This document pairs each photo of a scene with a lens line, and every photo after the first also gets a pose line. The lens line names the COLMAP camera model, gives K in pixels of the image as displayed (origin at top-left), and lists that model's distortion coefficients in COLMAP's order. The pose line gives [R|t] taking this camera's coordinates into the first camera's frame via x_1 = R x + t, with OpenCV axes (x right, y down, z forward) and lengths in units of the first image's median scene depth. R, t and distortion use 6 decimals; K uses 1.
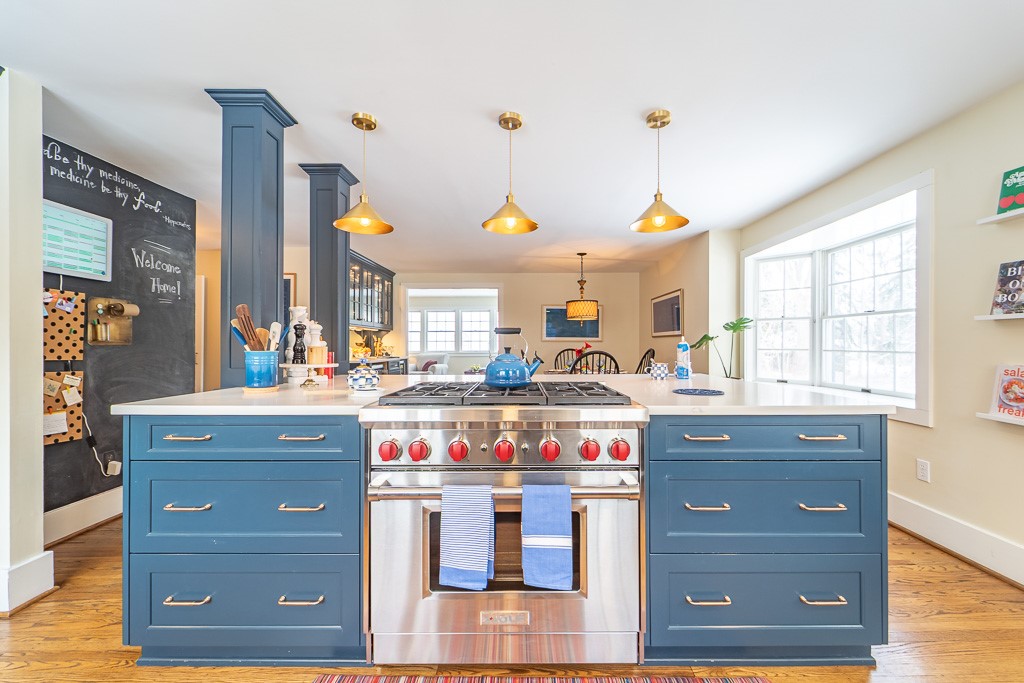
lens RADIAL K [[408.4, 0, 518.5], [0, 408.4, 344.1], [0, 0, 1]] dist [0.000205, -0.000216]
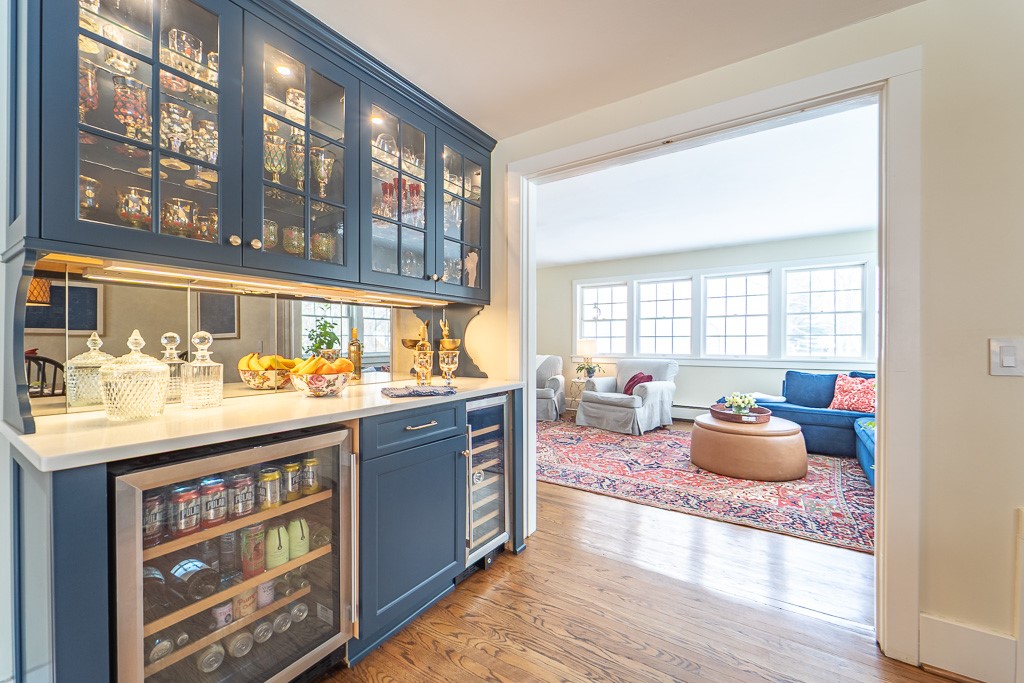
lens RADIAL K [[408.4, 0, 518.5], [0, 408.4, 344.1], [0, 0, 1]] dist [0.000205, -0.000216]
pose [[0.838870, 0.005458, -0.544304, -0.061716], [-0.002552, 0.999978, 0.006095, 0.000062], [0.544325, -0.003724, 0.838866, 0.481500]]
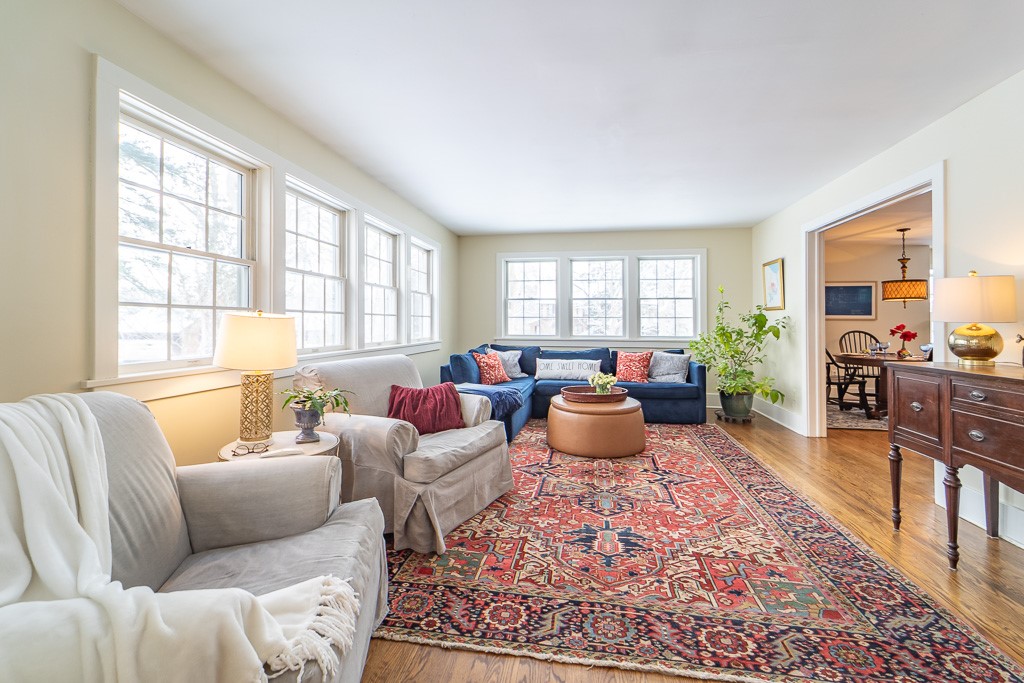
lens RADIAL K [[426.5, 0, 532.1], [0, 426.5, 322.3], [0, 0, 1]] dist [-0.002421, -0.000280]
pose [[0.131473, 0.003260, 0.991314, -0.483587], [-0.002768, 0.999992, -0.002922, 0.003225], [-0.991316, -0.002359, 0.131481, 0.909537]]
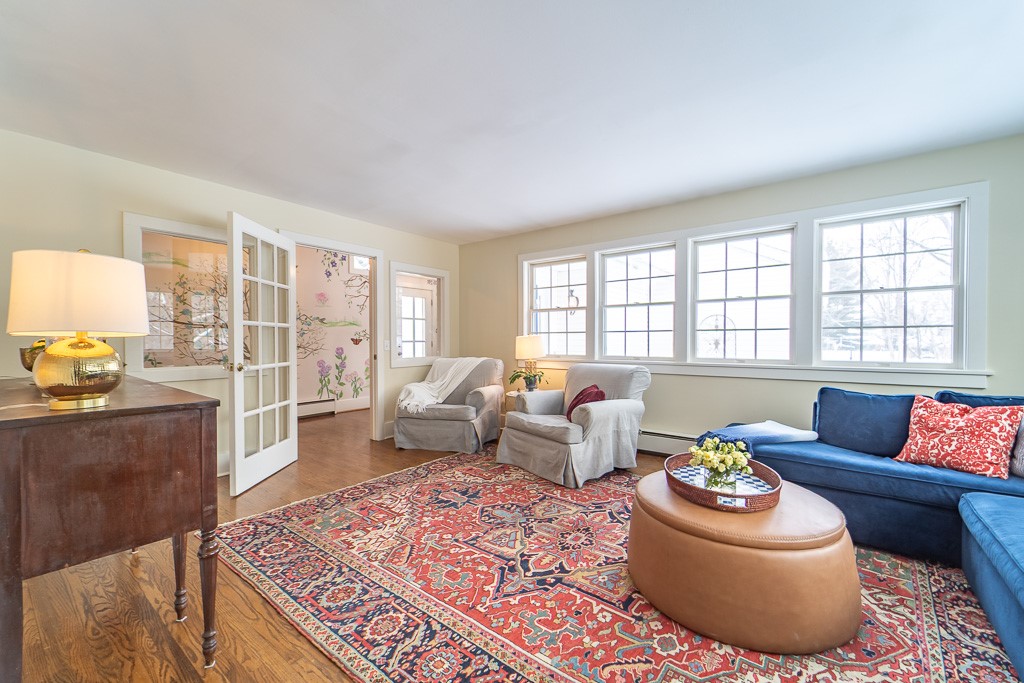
lens RADIAL K [[408.4, 0, 518.5], [0, 408.4, 344.1], [0, 0, 1]] dist [0.000205, -0.000216]
pose [[0.800467, 0.006916, -0.599336, -0.056428], [0.002329, 0.999890, 0.014649, -0.001139], [0.599372, -0.013122, 0.800363, 0.695733]]
